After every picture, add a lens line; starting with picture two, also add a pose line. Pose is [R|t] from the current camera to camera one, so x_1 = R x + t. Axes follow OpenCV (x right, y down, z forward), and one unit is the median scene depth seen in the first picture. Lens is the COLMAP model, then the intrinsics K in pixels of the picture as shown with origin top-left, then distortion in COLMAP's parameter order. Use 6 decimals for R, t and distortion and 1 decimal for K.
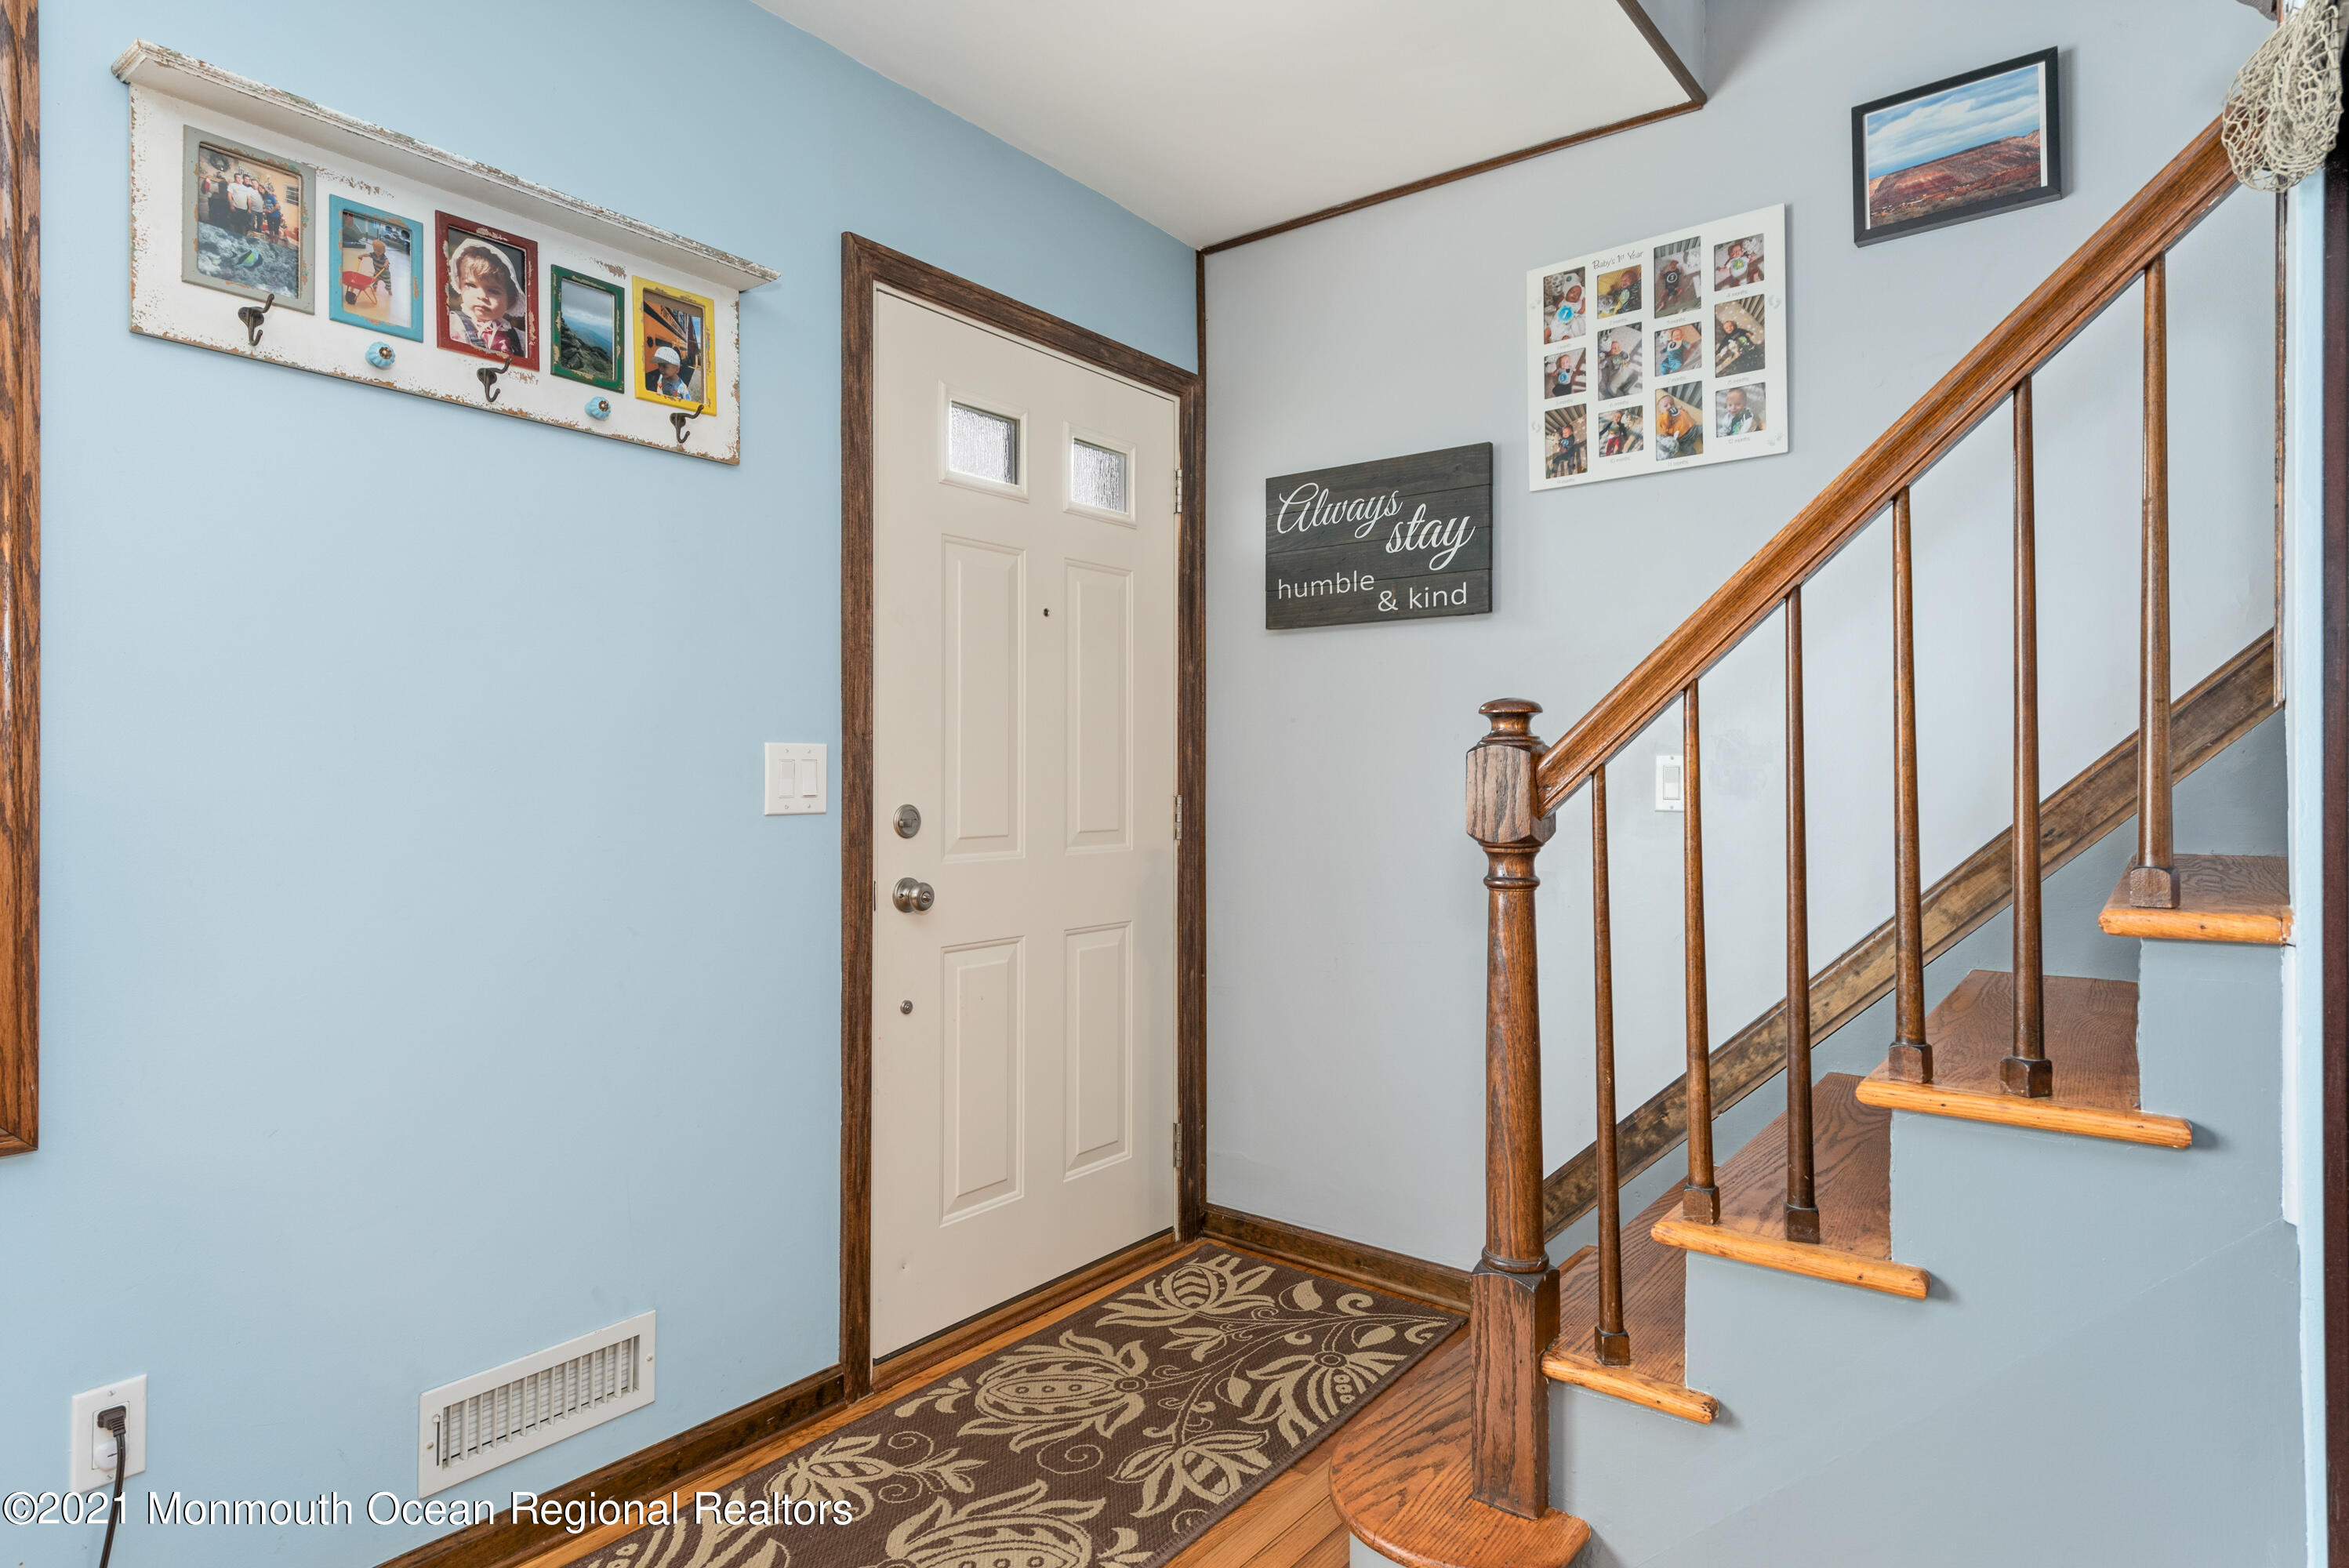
lens RADIAL K [[1304.0, 0, 1173.3], [0, 1304.0, 766.7], [0, 0, 1]] dist [0.022531, -0.014760]
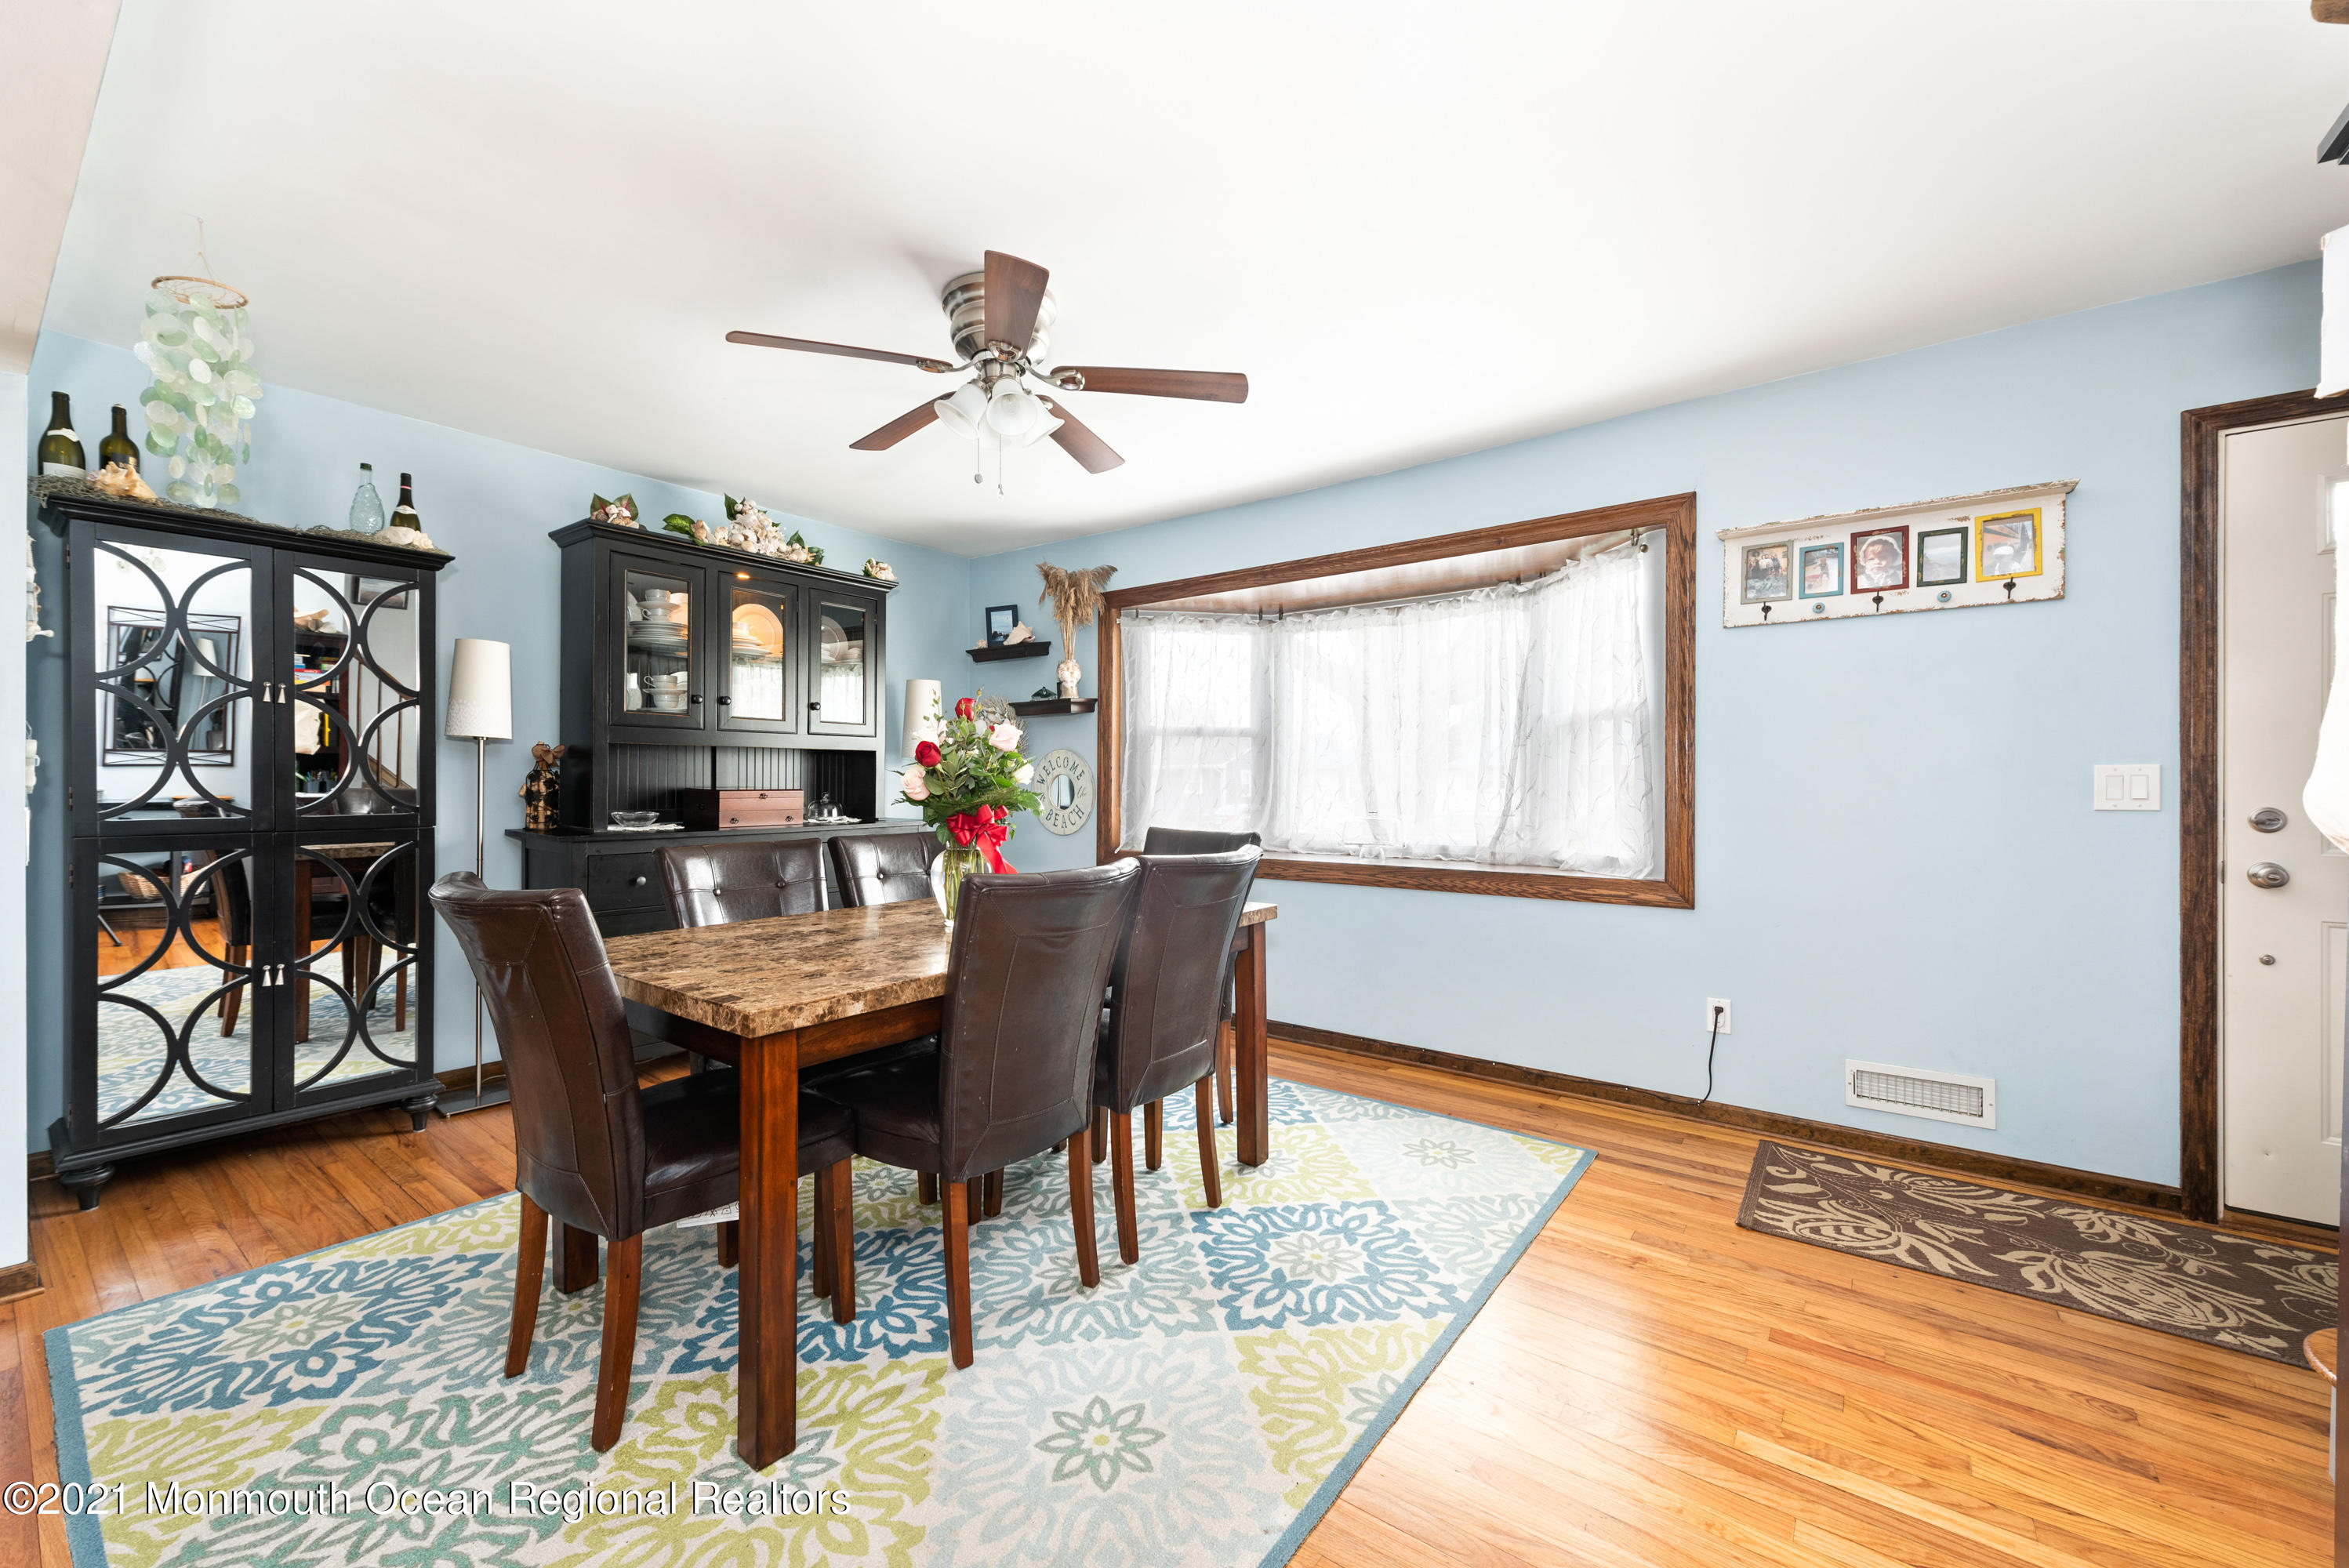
lens RADIAL K [[921.3, 0, 1175.3], [0, 921.3, 792.0], [0, 0, 1]] dist [0.011172, -0.004907]
pose [[0.004686, 0.004623, -0.999978, 0.872015], [0.003764, 0.999982, 0.004640, 0.005275], [0.999982, -0.003785, 0.004668, -0.139160]]
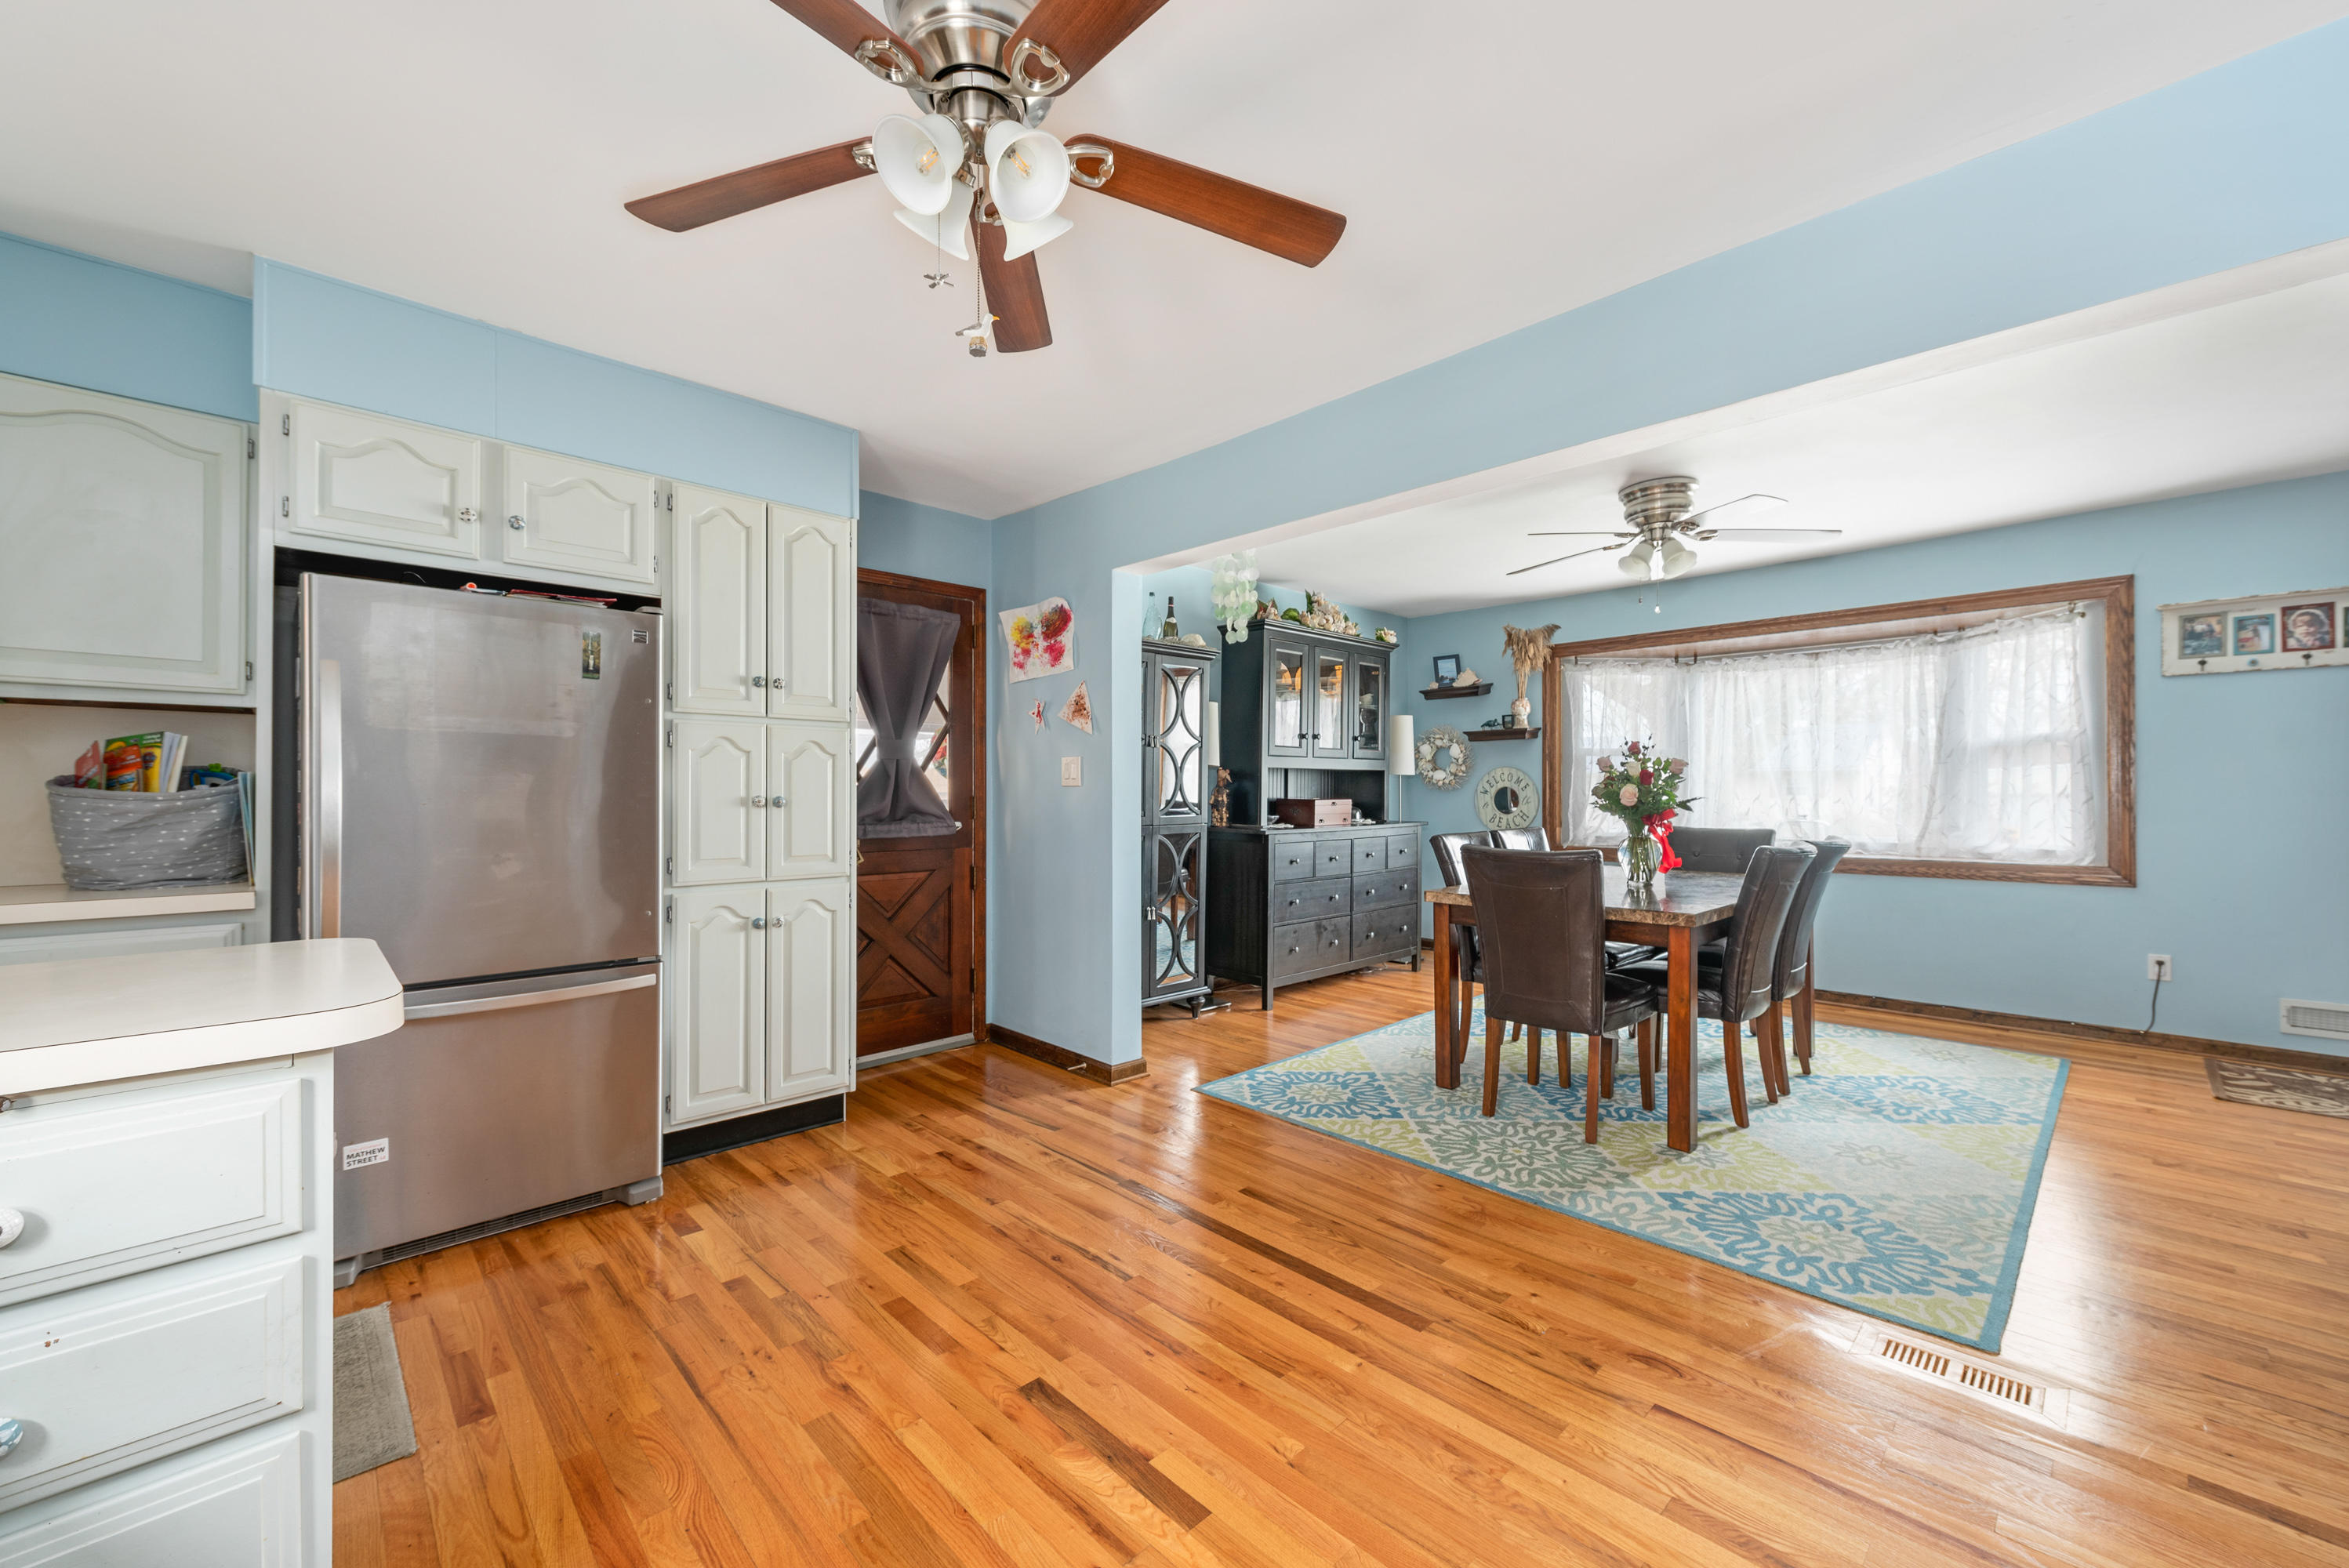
lens RADIAL K [[923.7, 0, 1175.3], [0, 923.7, 789.0], [0, 0, 1]] dist [0.018075, -0.005225]
pose [[-0.146116, -0.007012, -0.989243, 1.667707], [0.007092, 0.999942, -0.008136, -0.004690], [0.989242, -0.008205, -0.146057, -1.034611]]
